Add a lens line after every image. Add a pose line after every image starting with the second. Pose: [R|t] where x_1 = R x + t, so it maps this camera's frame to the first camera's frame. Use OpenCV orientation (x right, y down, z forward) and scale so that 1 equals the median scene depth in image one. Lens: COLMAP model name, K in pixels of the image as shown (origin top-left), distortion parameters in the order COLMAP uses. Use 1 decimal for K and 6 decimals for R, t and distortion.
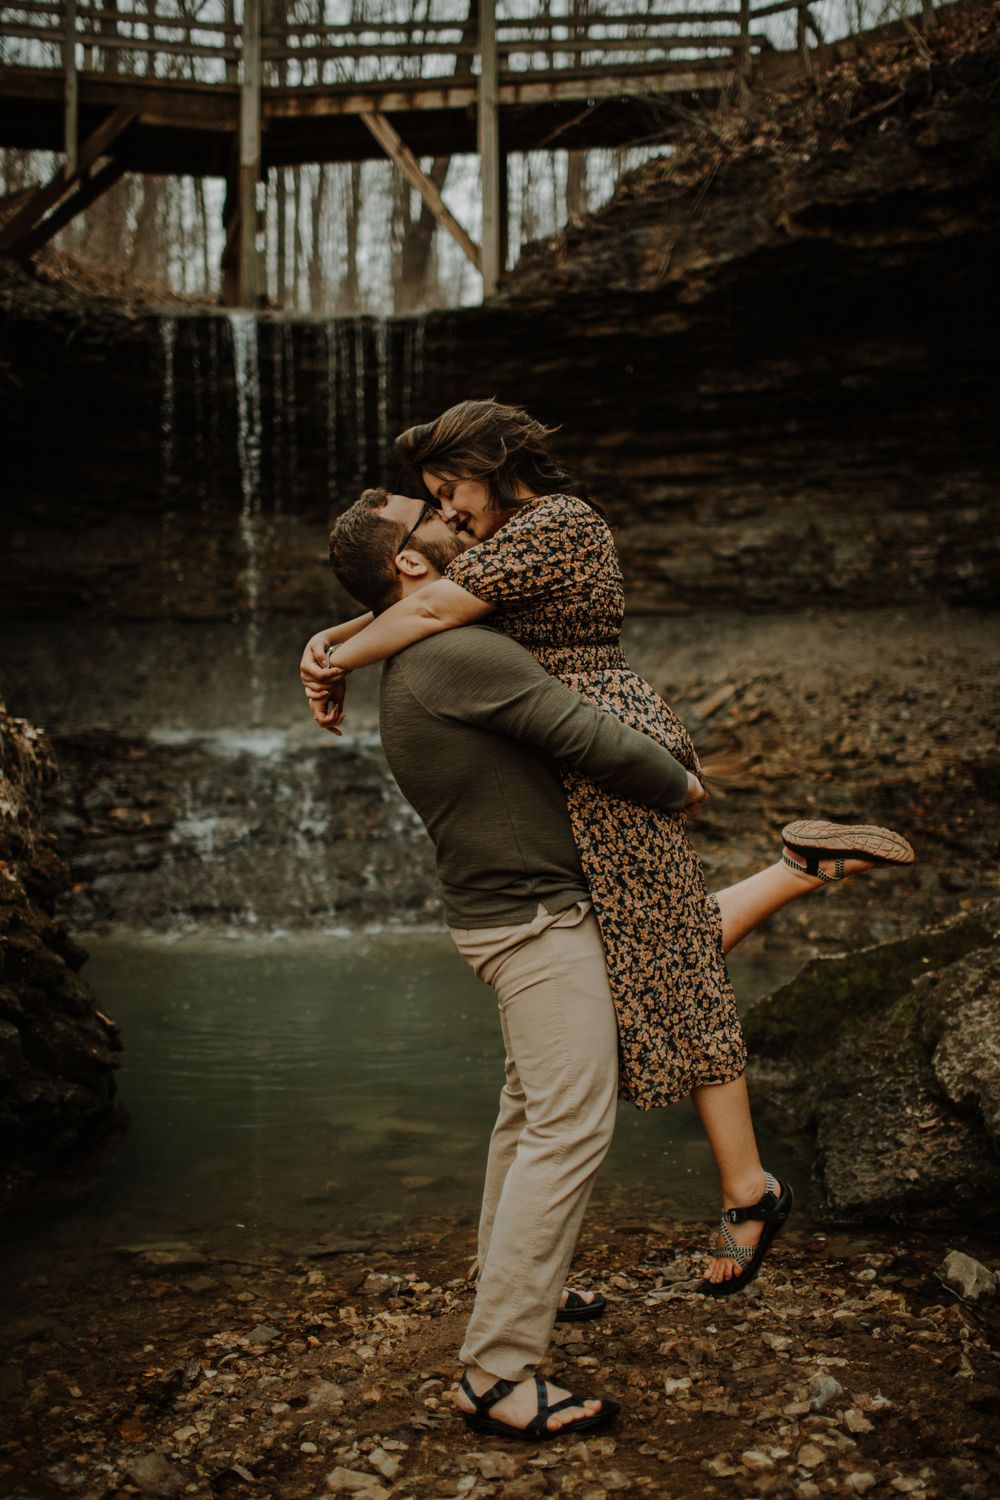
lens RADIAL K [[1571.3, 0, 502.8], [0, 1571.3, 721.0], [0, 0, 1]] dist [-0.105836, 0.129136]
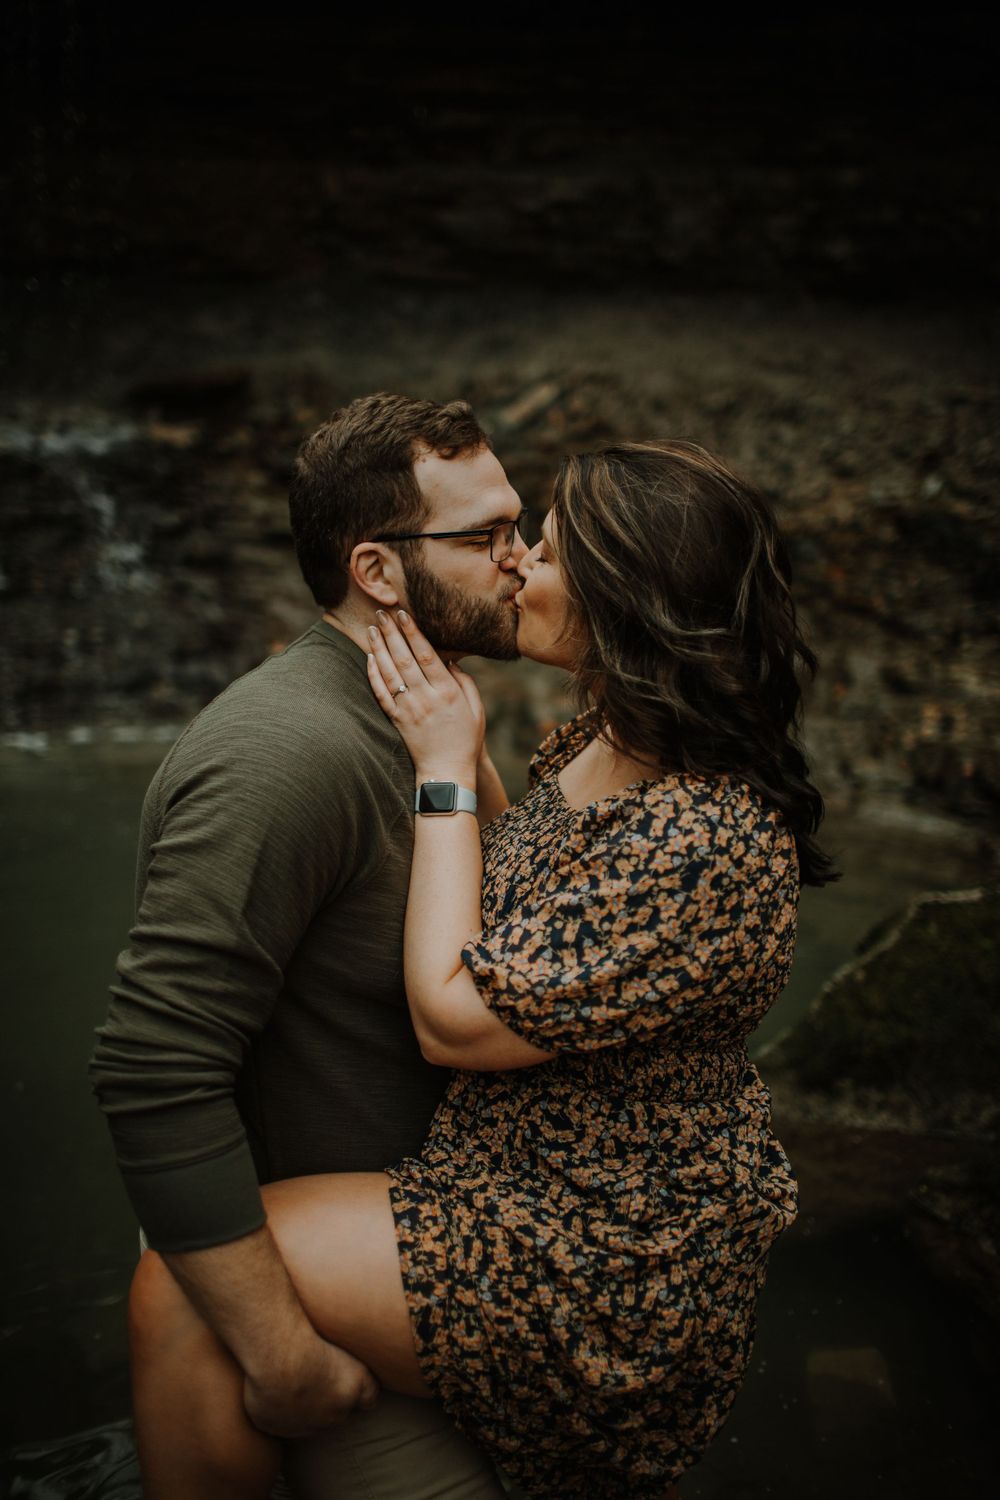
lens RADIAL K [[1409.7, 0, 497.0], [0, 1409.7, 647.8], [0, 0, 1]] dist [-0.004764, 0.003423]
pose [[0.967770, -0.003624, 0.251811, -0.056092], [-0.041792, 0.983721, 0.174774, -0.016564], [-0.248345, -0.179665, 0.951864, 0.350044]]
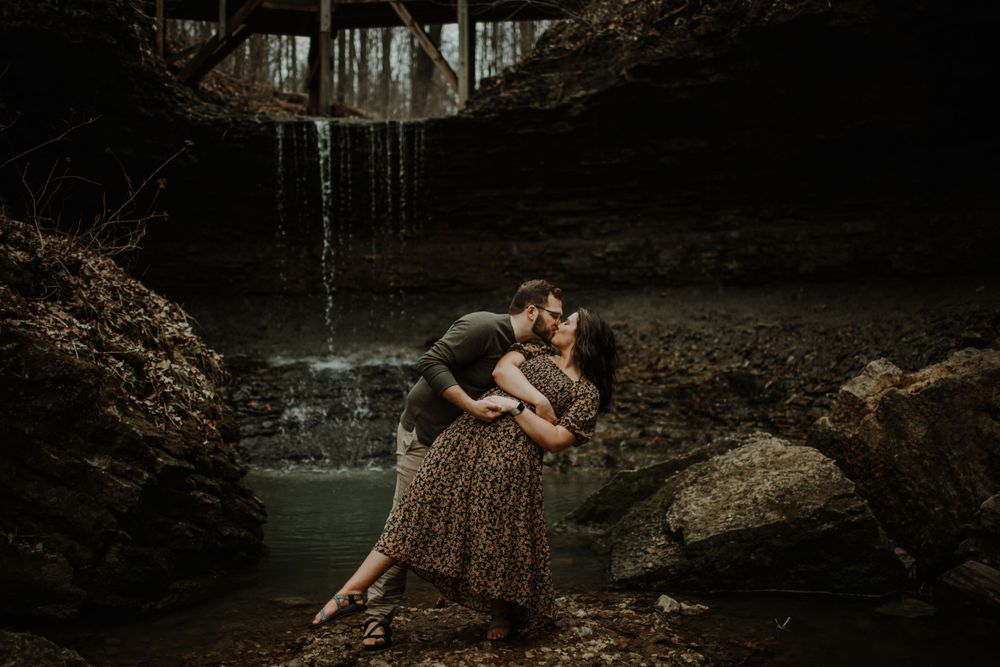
lens RADIAL K [[1047.5, 0, 511.7], [0, 1047.5, 333.0], [0, 0, 1]] dist [-0.105836, 0.129136]
pose [[0.999733, -0.003177, 0.022904, 0.021370], [0.003651, 0.999779, -0.020705, 0.003661], [-0.022834, 0.020783, 0.999523, -0.187320]]
